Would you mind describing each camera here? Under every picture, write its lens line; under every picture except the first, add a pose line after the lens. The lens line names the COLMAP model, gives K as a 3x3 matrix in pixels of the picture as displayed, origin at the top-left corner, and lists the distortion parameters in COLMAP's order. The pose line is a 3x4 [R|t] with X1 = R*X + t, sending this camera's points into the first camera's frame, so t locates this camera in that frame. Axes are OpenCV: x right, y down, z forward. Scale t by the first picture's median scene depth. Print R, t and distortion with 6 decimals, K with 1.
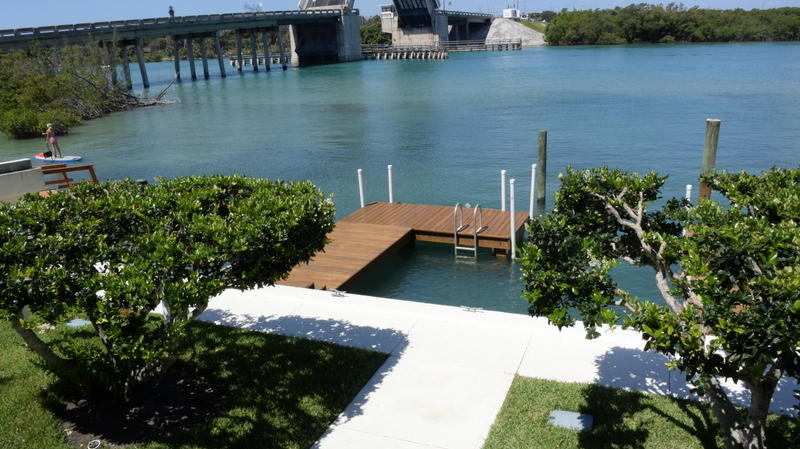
lens RADIAL K [[631.9, 0, 402.7], [0, 631.9, 228.1], [0, 0, 1]] dist [-0.132974, 0.086498]
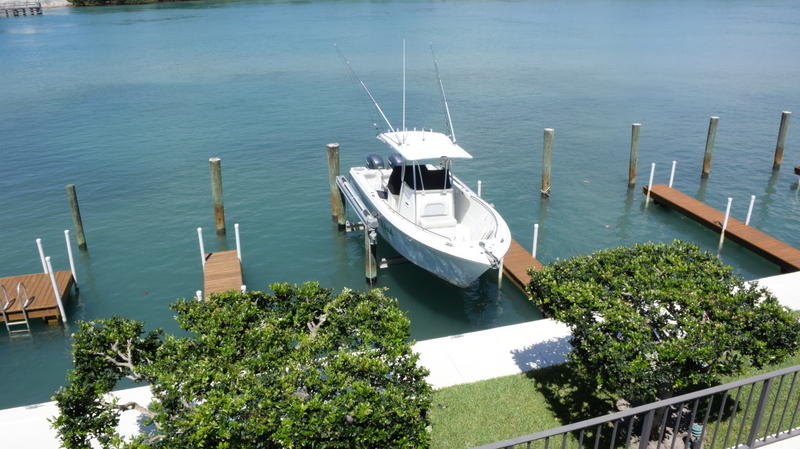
lens RADIAL K [[631.9, 0, 402.7], [0, 631.9, 228.1], [0, 0, 1]] dist [-0.132974, 0.086498]
pose [[0.772669, -0.208731, 0.599511, 0.020751], [0.157155, 0.977895, 0.137926, -0.170418], [-0.615049, -0.012355, 0.788392, -0.244744]]
